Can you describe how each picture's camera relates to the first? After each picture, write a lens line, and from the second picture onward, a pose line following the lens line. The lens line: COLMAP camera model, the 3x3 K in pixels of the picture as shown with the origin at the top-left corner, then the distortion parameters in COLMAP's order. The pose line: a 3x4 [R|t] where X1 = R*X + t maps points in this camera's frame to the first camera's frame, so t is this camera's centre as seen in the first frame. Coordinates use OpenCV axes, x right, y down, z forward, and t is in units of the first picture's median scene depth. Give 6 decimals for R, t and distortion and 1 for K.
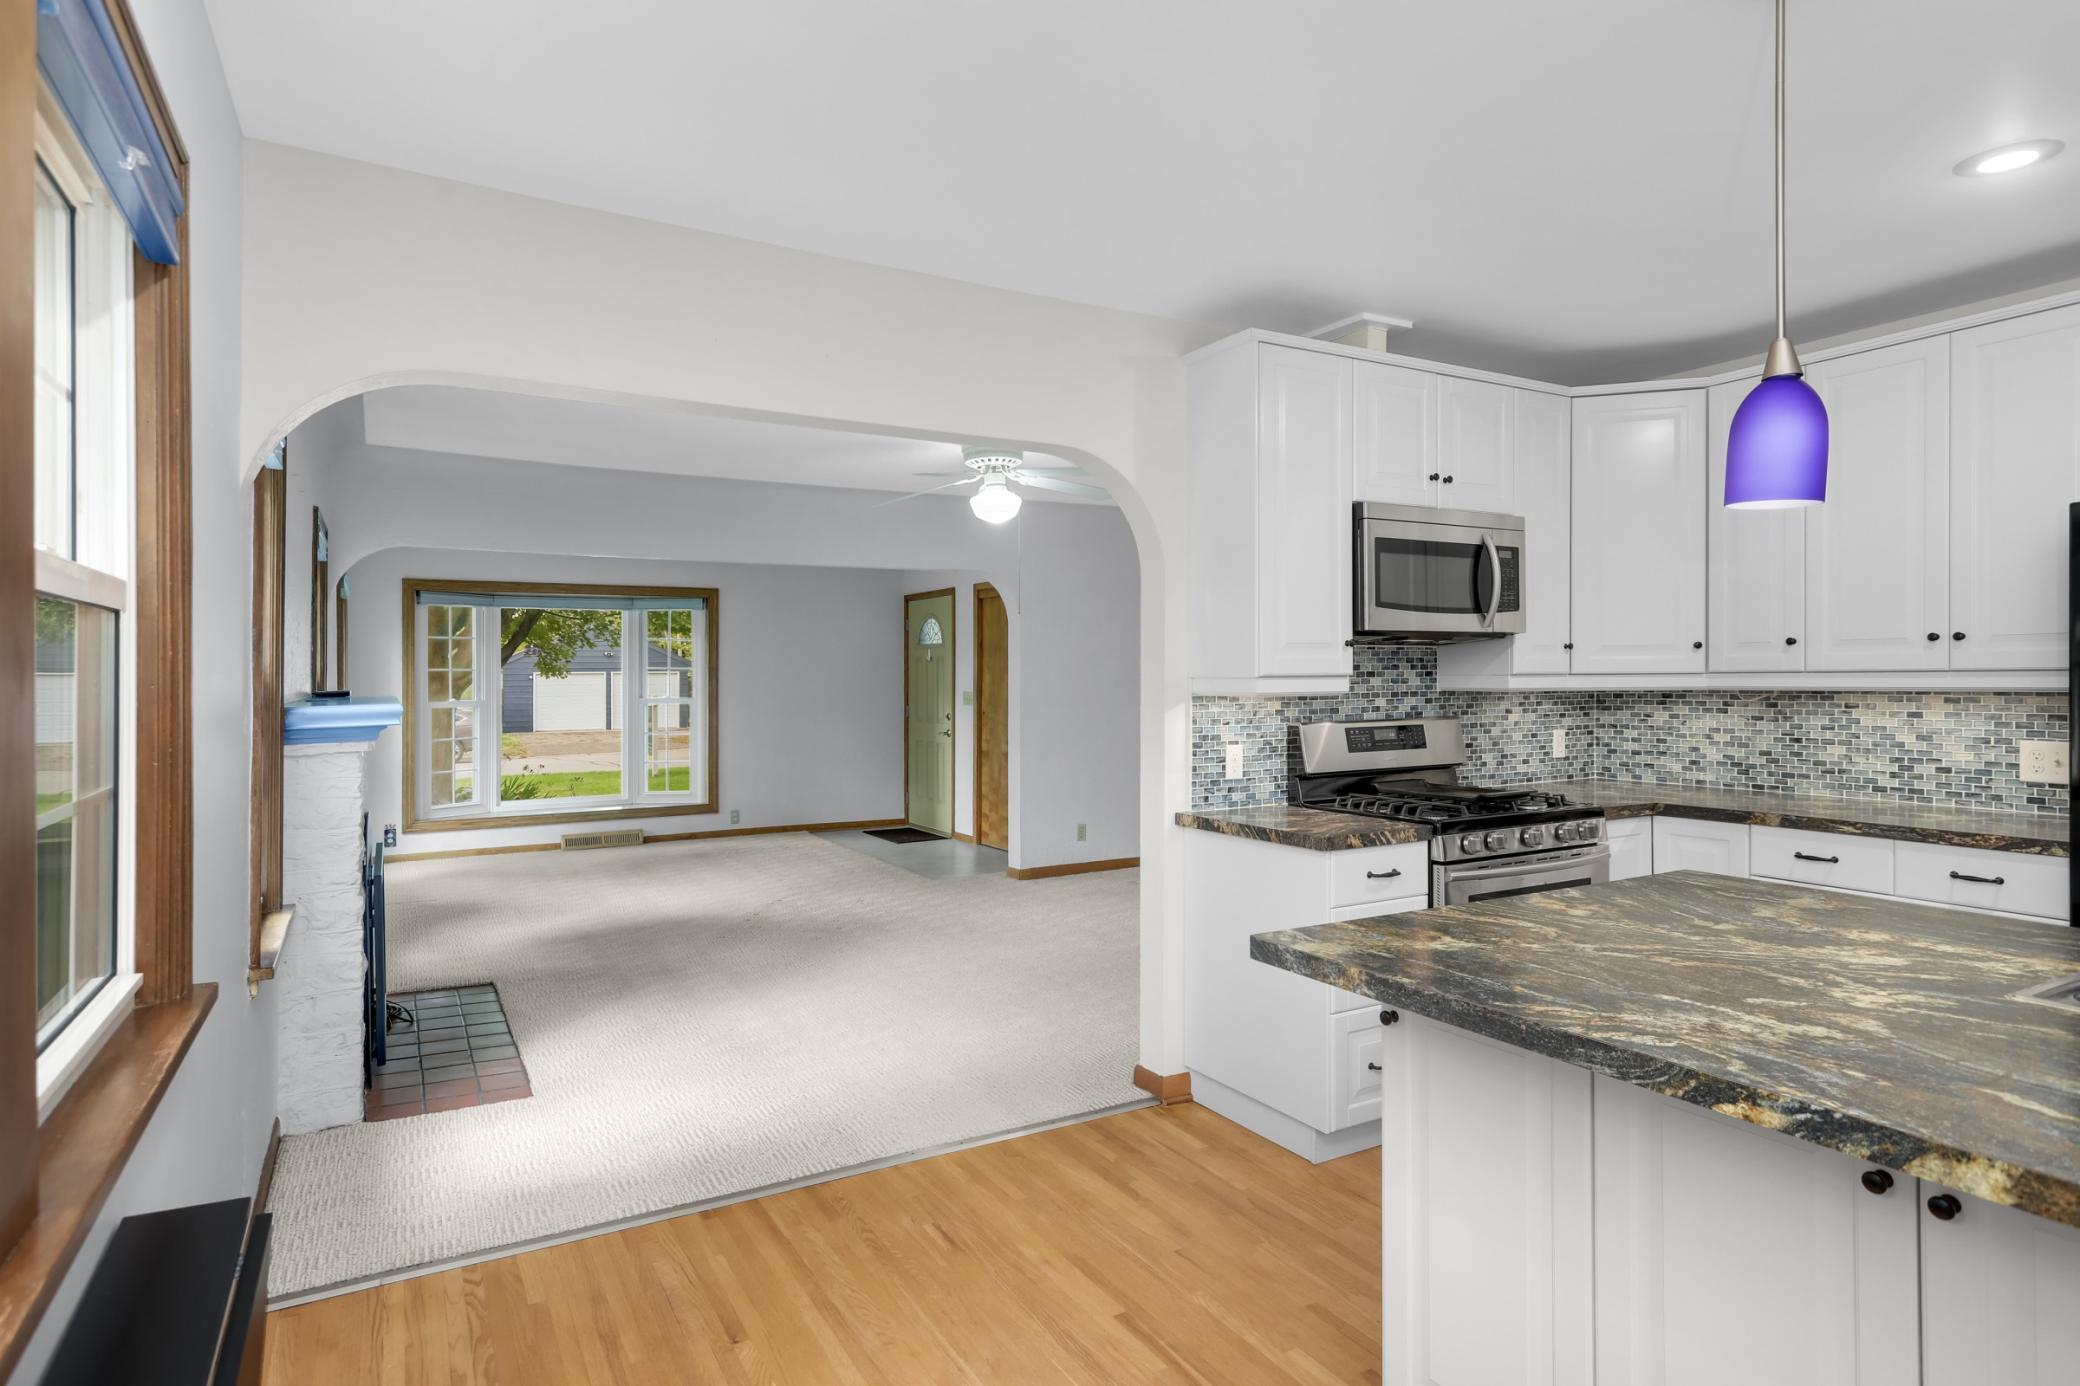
lens RADIAL K [[1101.5, 0, 1033.6], [0, 1101.5, 676.6], [0, 0, 1]] dist [-0.000322, 0.000125]
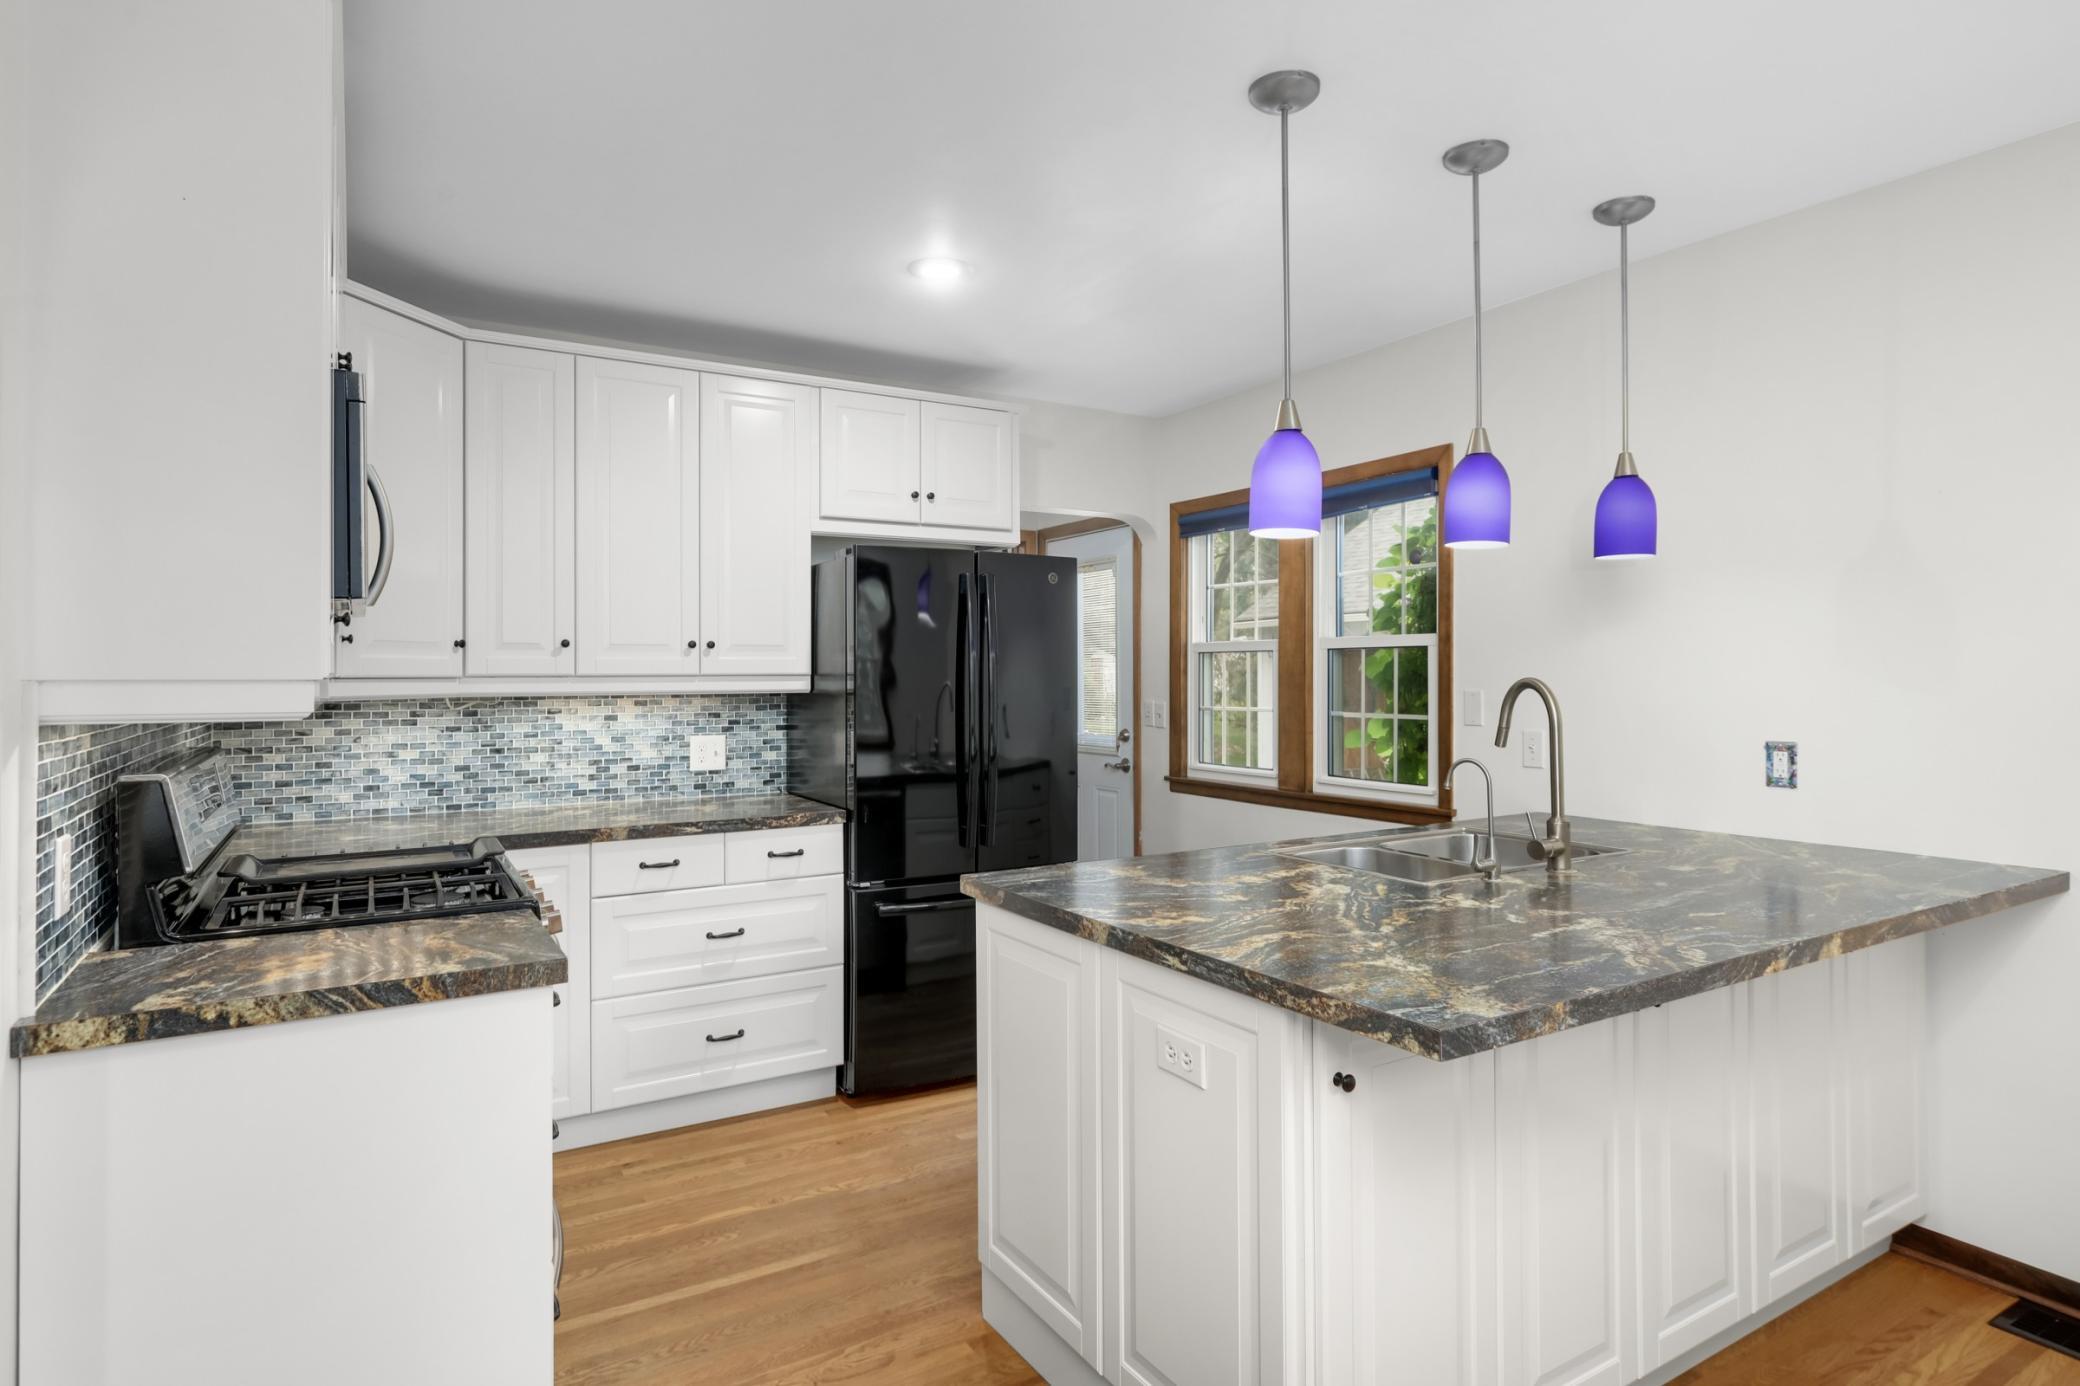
lens RADIAL K [[1101.5, 0, 1033.6], [0, 1101.5, 676.6], [0, 0, 1]] dist [-0.000322, 0.000125]
pose [[-0.005898, 0.004803, 0.999971, -0.239338], [0.004467, 0.999979, -0.004777, 0.002269], [-0.999973, 0.004439, -0.005919, 0.578566]]
